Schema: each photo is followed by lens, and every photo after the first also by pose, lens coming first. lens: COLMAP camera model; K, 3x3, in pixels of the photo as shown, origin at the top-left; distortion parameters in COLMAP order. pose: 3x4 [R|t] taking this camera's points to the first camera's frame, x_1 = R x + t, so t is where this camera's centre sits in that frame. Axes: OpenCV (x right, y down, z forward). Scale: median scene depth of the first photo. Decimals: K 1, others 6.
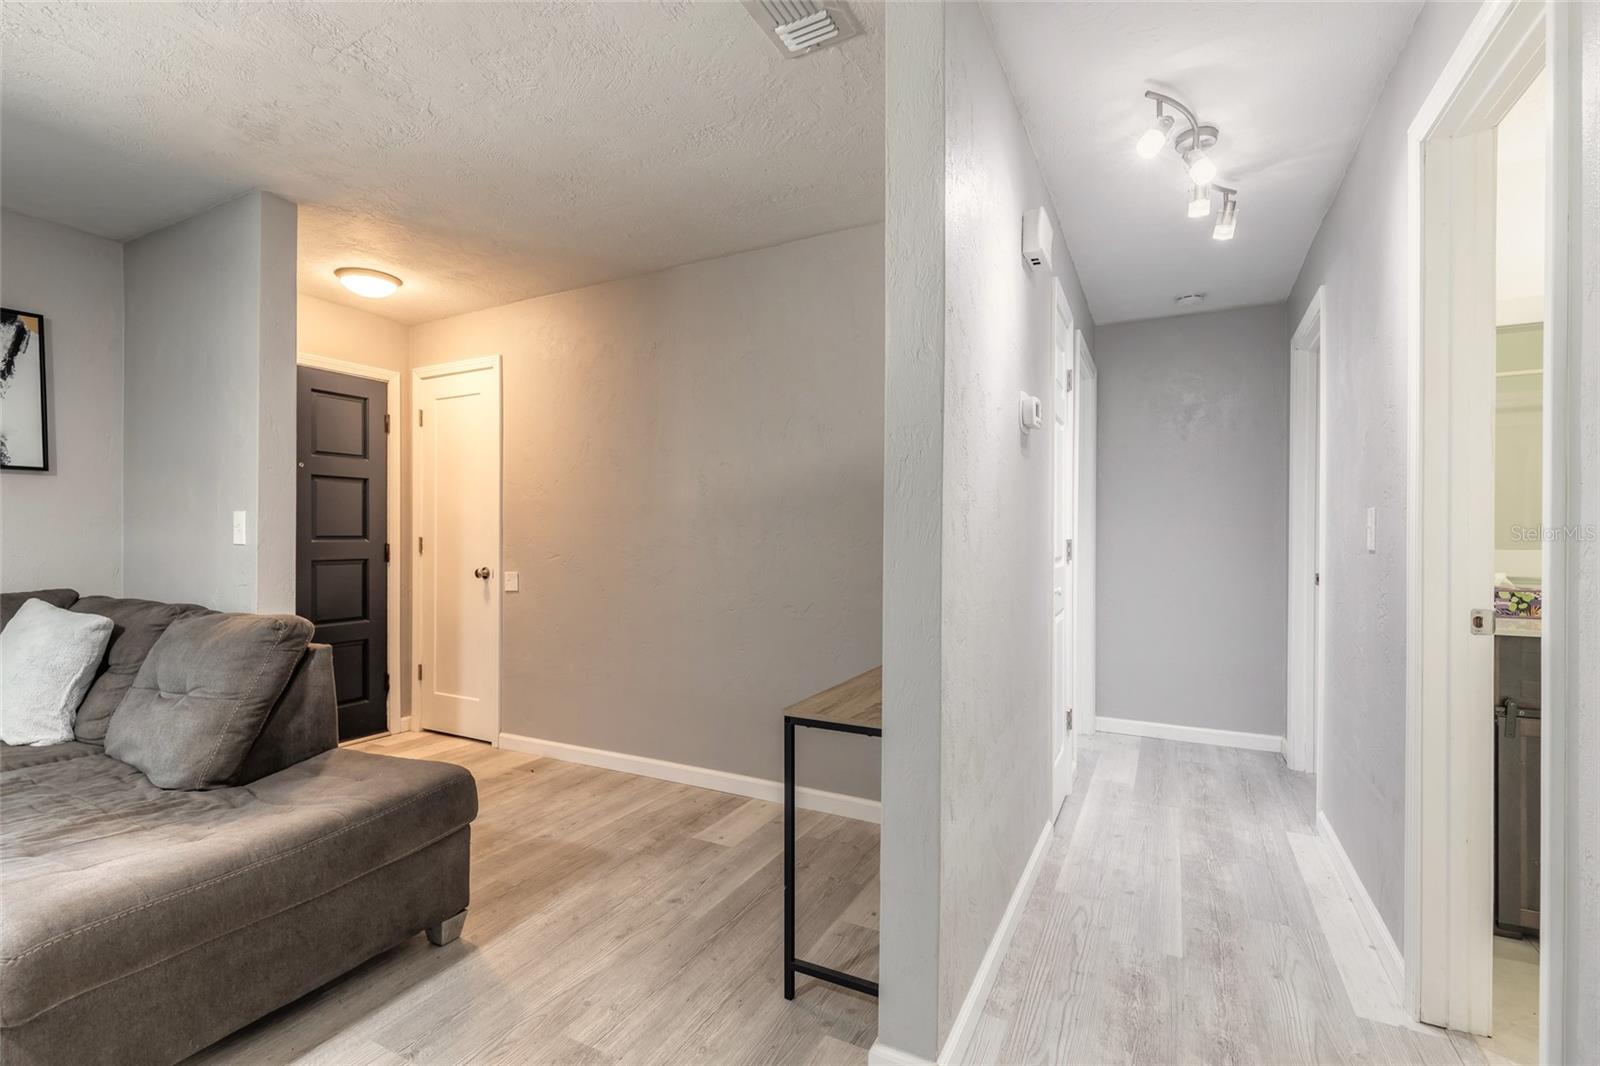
lens RADIAL K [[720.9, 0, 798.9], [0, 720.9, 537.6], [0, 0, 1]] dist [0.006755, -0.000109]
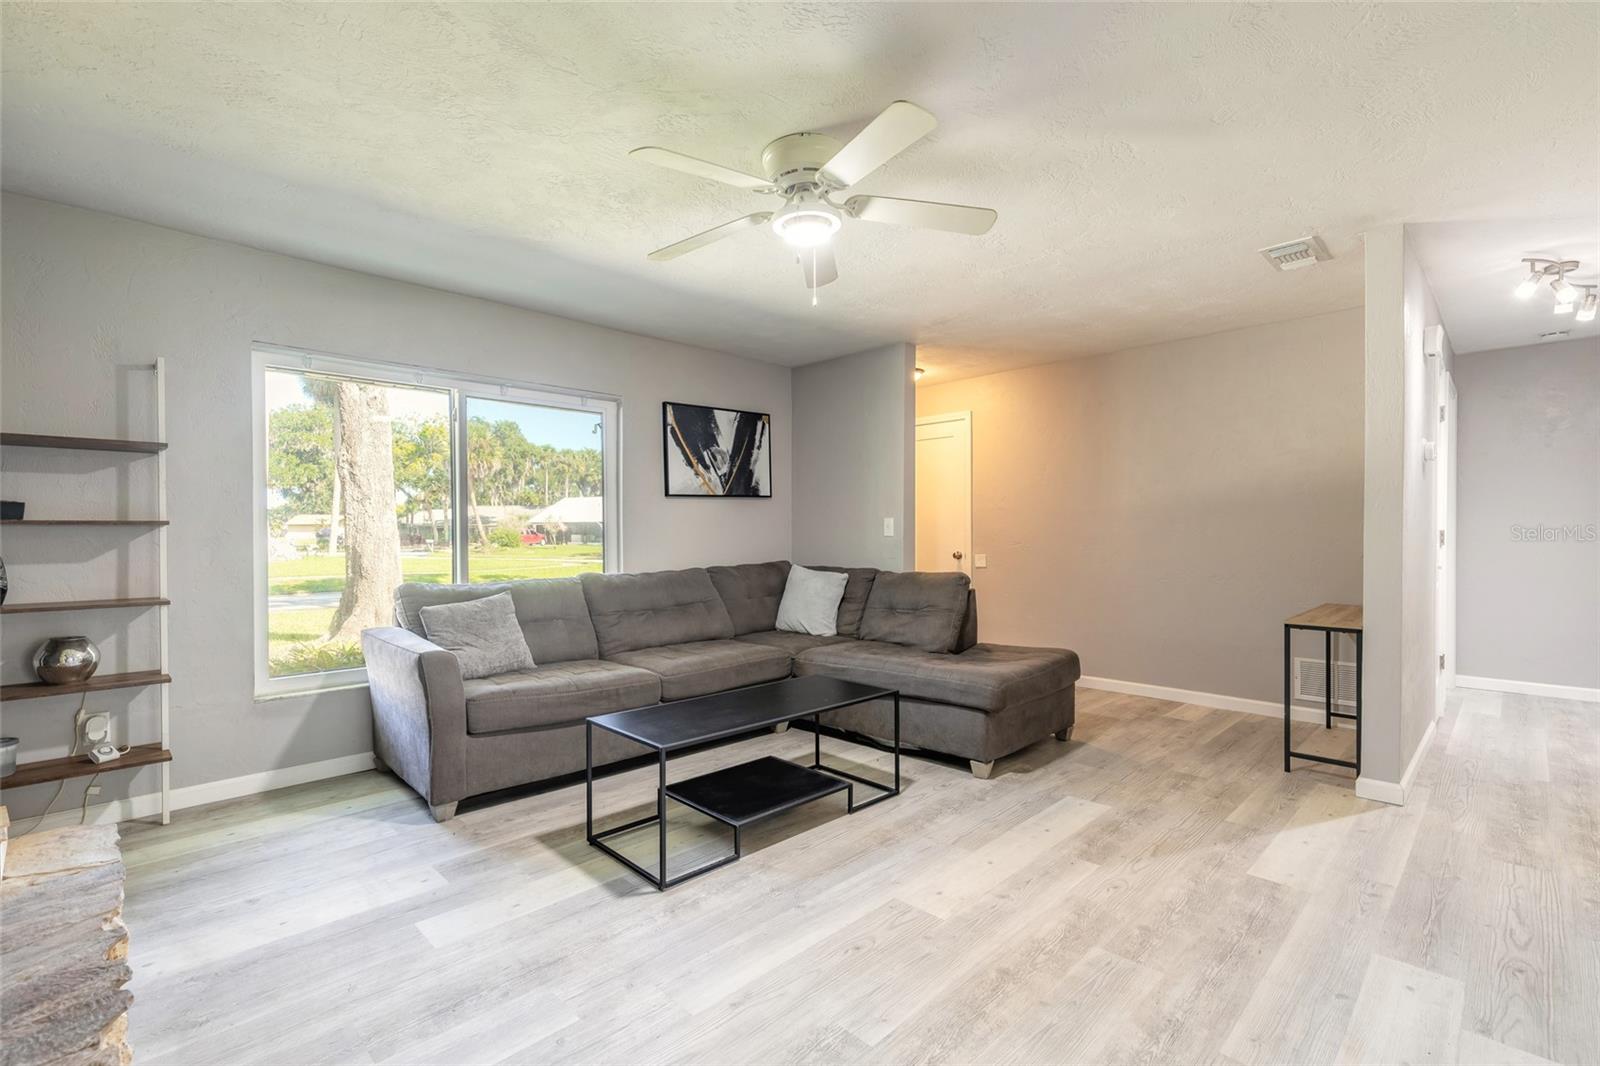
lens RADIAL K [[720.9, 0, 798.7], [0, 720.9, 537.1], [0, 0, 1]] dist [0.006755, -0.000109]
pose [[0.953905, -0.004228, -0.300079, -0.535169], [0.006605, 0.999954, 0.006906, -0.002851], [0.300036, -0.008569, 0.953889, -0.962899]]
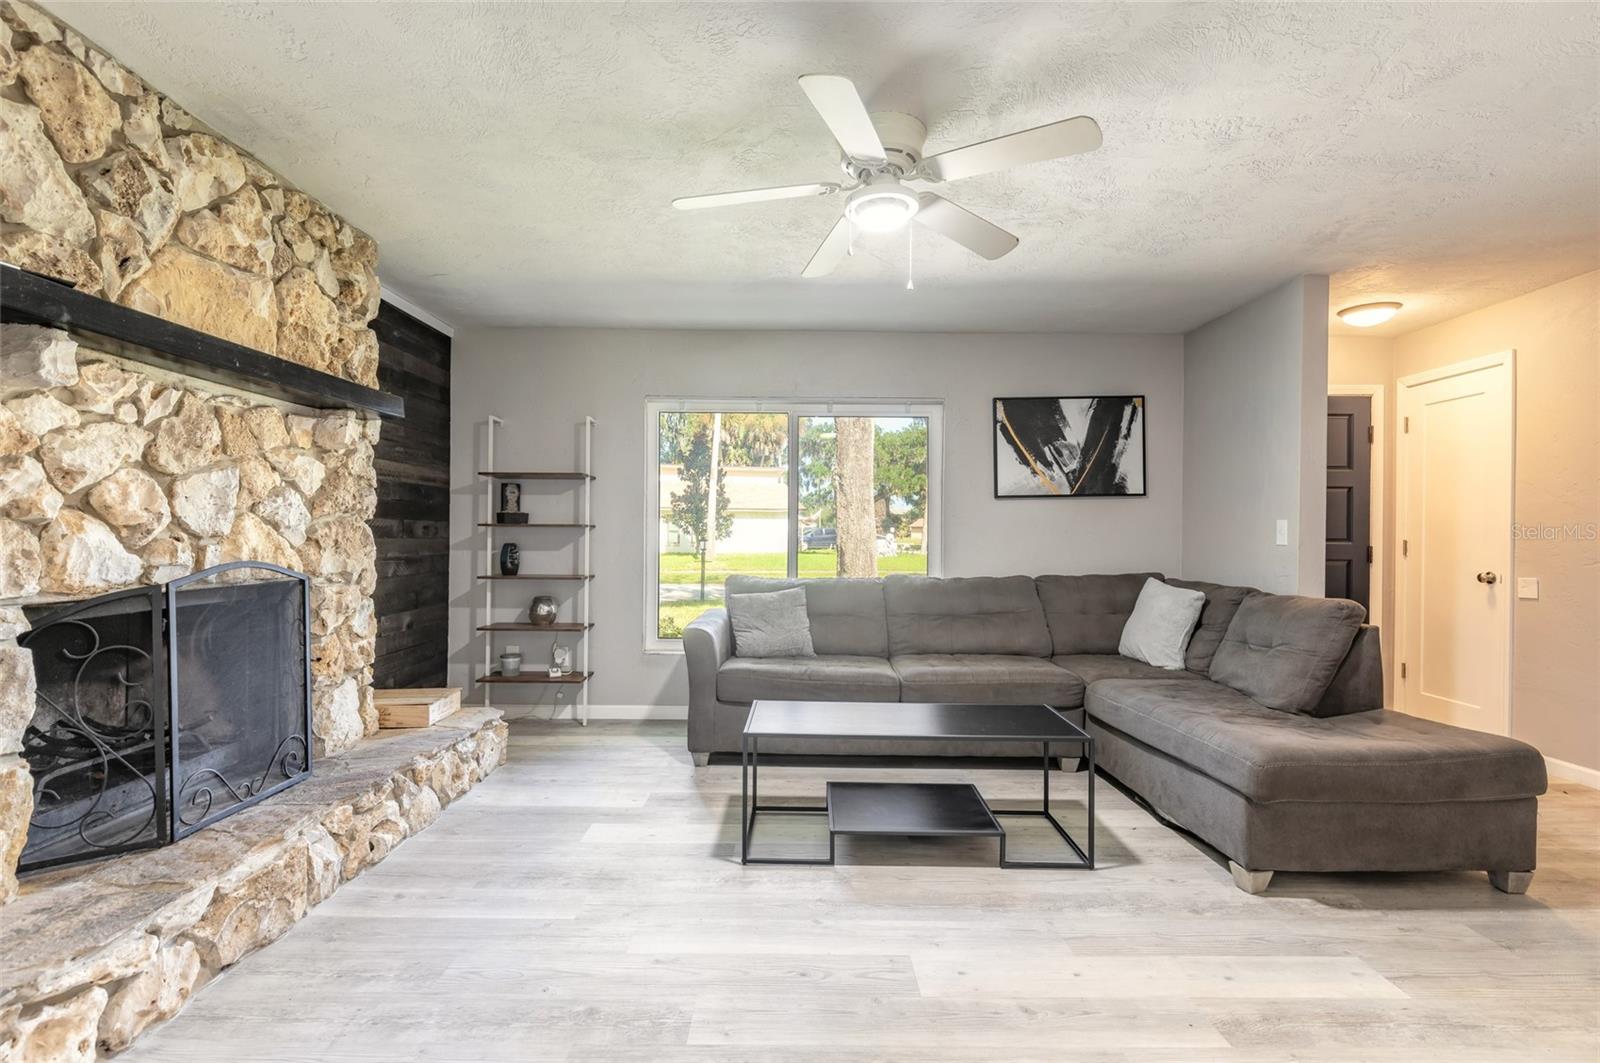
lens RADIAL K [[751.9, 0, 795.4], [0, 751.9, 533.9], [0, 0, 1]] dist [-0.000523, -0.000080]
pose [[0.467531, 0.000955, -0.883976, 0.034900], [-0.006157, 0.999979, -0.002175, -0.003165], [0.883955, 0.006459, 0.467527, -0.521104]]
